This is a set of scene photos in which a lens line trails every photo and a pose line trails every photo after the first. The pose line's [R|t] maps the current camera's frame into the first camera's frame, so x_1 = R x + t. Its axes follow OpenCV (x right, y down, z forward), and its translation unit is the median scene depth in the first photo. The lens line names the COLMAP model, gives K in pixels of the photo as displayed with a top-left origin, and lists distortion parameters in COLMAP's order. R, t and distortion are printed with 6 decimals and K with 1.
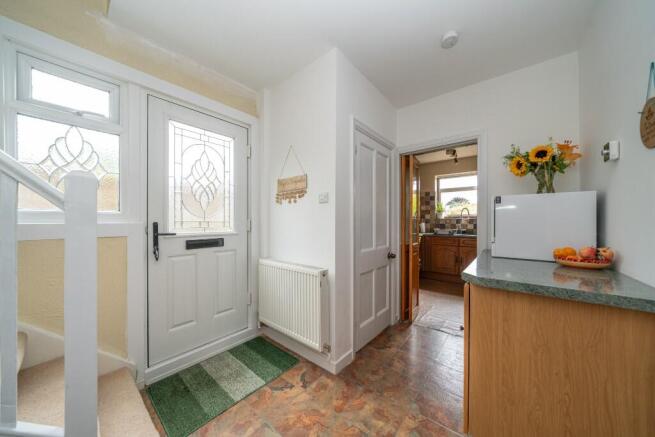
lens RADIAL K [[224.0, 0, 325.8], [0, 224.0, 220.1], [0, 0, 1]] dist [-0.001733, 0.000001]
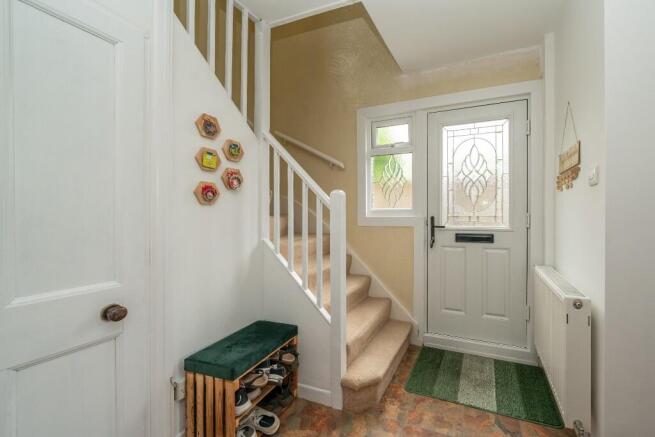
lens RADIAL K [[224.0, 0, 338.9], [0, 224.0, 214.9], [0, 0, 1]] dist [-0.001733, 0.000001]
pose [[0.331693, -0.001017, -0.943387, 0.209488], [0.005490, 0.999985, 0.000852, -0.002178], [0.943371, -0.005462, 0.331694, 0.119315]]
